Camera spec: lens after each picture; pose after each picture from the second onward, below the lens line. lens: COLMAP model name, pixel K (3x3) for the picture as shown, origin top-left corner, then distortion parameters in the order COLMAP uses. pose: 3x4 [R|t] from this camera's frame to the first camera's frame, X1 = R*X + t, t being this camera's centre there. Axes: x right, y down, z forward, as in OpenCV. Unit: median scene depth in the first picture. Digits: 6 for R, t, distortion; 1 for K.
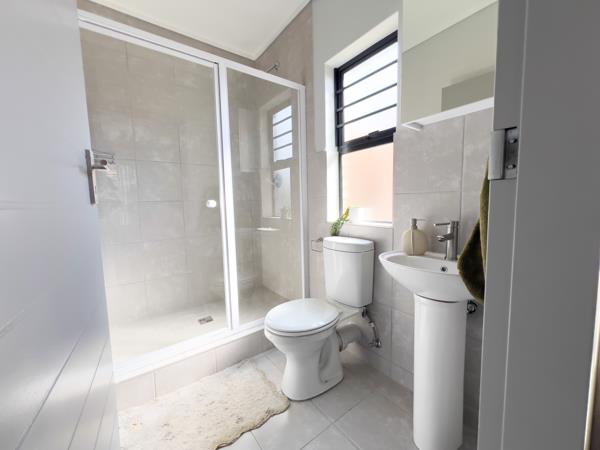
lens RADIAL K [[241.0, 0, 299.1], [0, 241.0, 224.5], [0, 0, 1]] dist [-0.000884, 0.000861]
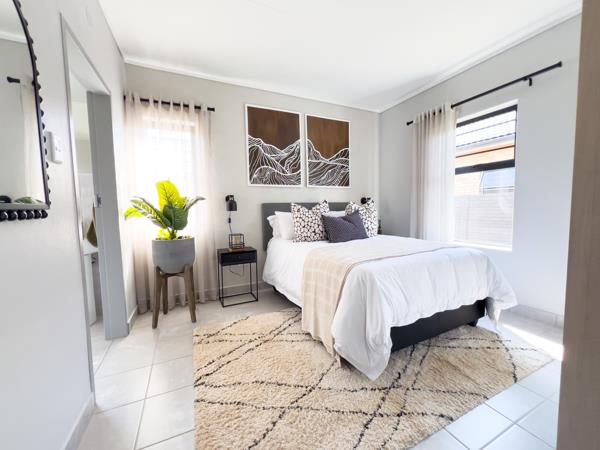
lens RADIAL K [[241.0, 0, 301.4], [0, 241.0, 224.3], [0, 0, 1]] dist [-0.000884, 0.000861]
pose [[0.193578, -0.042157, 0.980179, -0.575274], [0.103627, 0.994366, 0.022301, 0.085094], [-0.975597, 0.097256, 0.196856, -0.720419]]
